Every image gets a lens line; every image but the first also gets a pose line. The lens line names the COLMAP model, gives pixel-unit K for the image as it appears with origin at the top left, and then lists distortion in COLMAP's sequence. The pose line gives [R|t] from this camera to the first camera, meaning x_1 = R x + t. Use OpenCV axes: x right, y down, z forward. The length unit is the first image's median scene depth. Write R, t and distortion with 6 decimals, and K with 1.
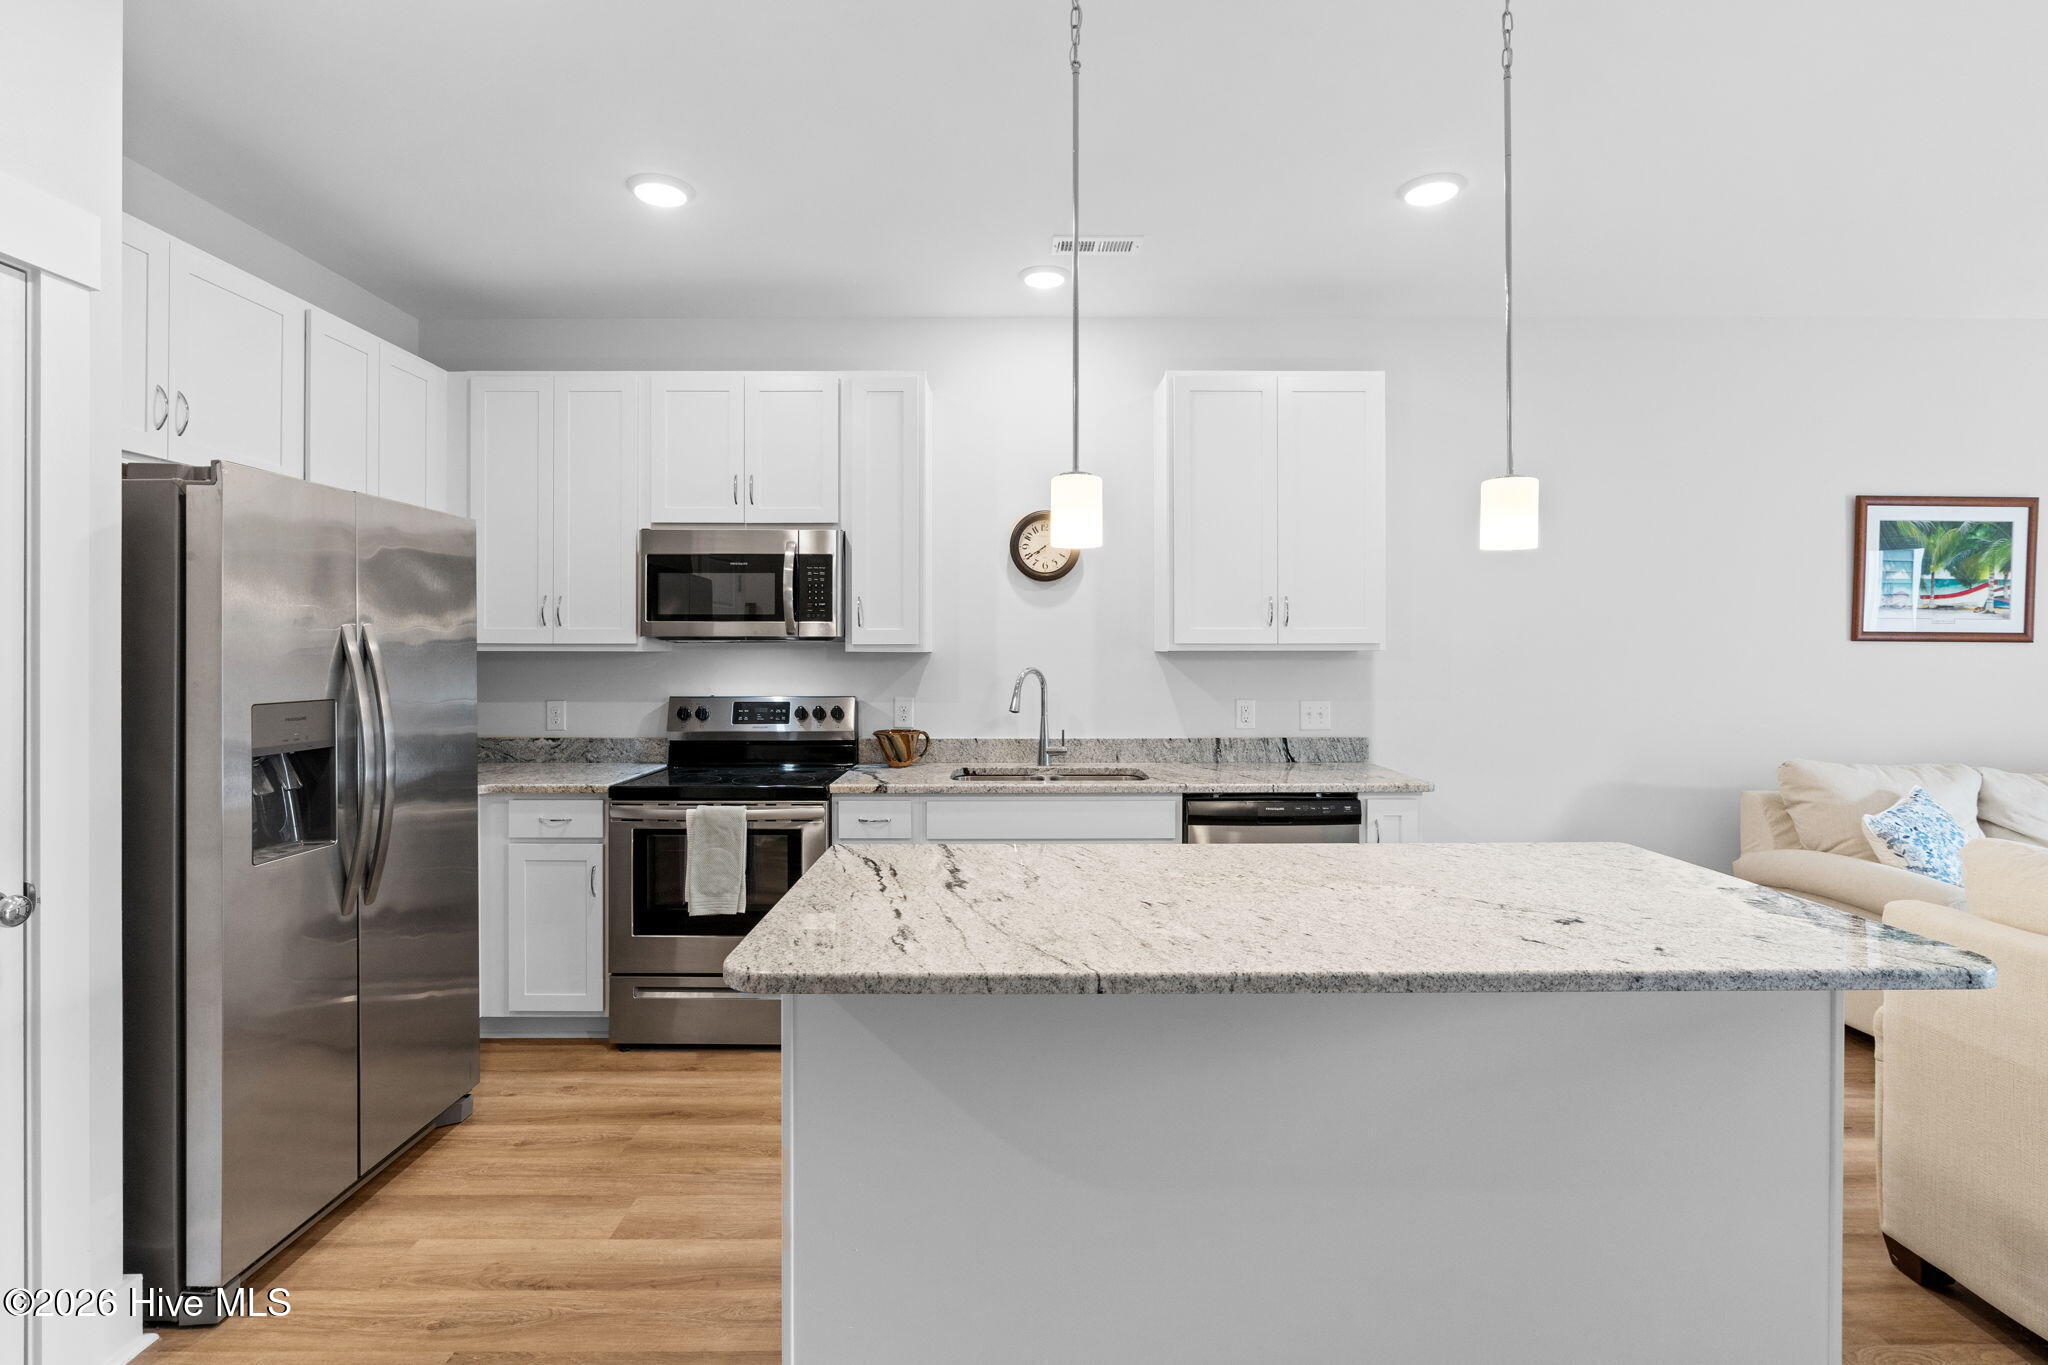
lens RADIAL K [[963.5, 0, 1021.8], [0, 963.5, 671.3], [0, 0, 1]] dist [-0.058923, 0.022364]
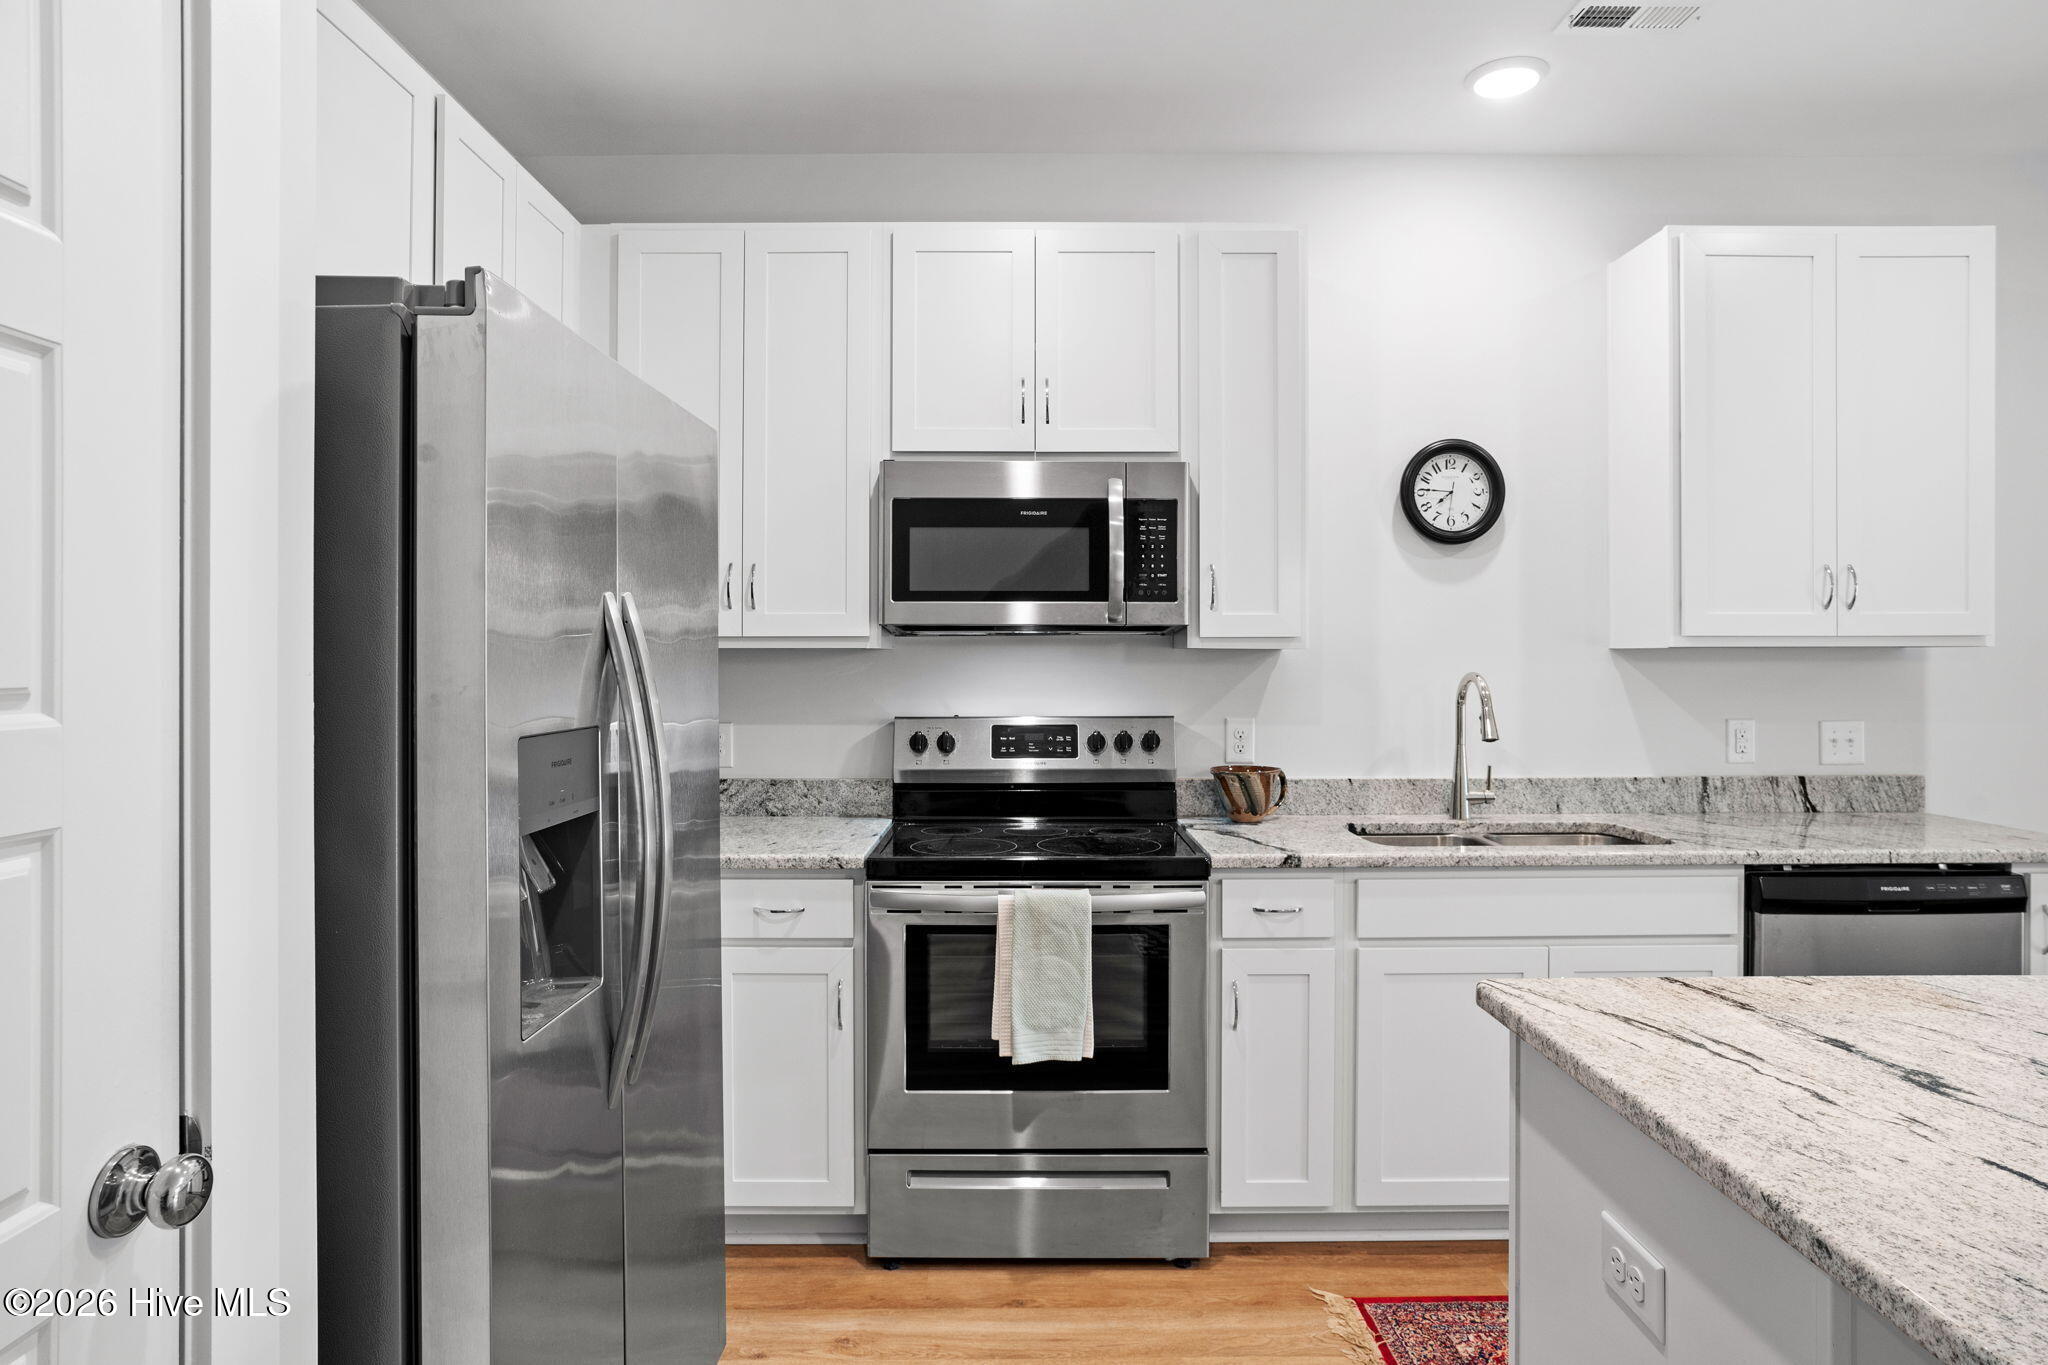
lens RADIAL K [[1195.7, 0, 1024.0], [0, 1195.7, 682.5], [0, 0, 1]] dist [-0.081765, 0.047684]
pose [[0.999810, -0.001135, -0.019481, -0.284415], [0.001168, 0.999998, 0.001679, 0.001330], [0.019479, -0.001702, 0.999809, 0.185917]]
